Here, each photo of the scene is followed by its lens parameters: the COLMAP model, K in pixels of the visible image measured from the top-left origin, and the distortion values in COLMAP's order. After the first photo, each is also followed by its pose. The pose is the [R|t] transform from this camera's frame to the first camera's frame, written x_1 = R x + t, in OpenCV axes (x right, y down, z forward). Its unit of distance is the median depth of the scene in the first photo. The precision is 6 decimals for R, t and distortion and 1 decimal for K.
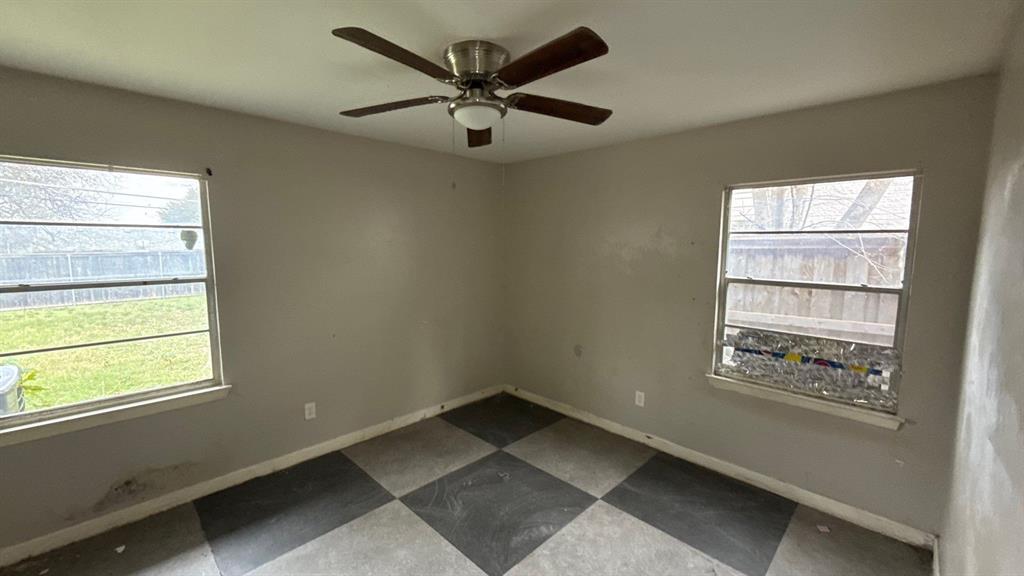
lens RADIAL K [[407.7, 0, 511.1], [0, 407.7, 287.7], [0, 0, 1]] dist [-0.005315, 0.000569]
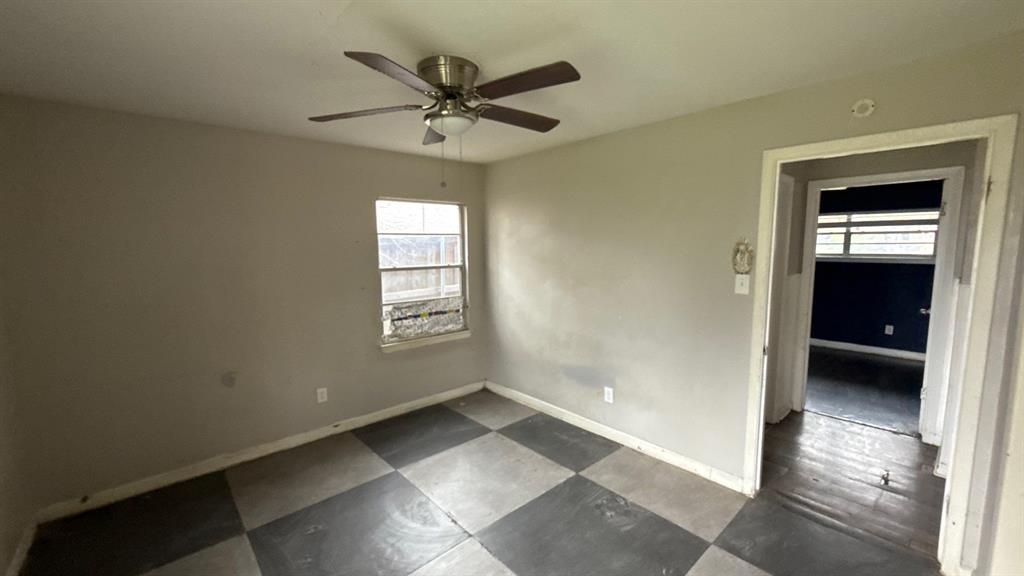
lens RADIAL K [[407.7, 0, 507.5], [0, 407.7, 286.8], [0, 0, 1]] dist [-0.005315, 0.000569]
pose [[0.057832, -0.108820, 0.992378, -0.749847], [0.120630, 0.987520, 0.101258, -0.049550], [-0.991012, 0.113854, 0.070237, 0.515754]]
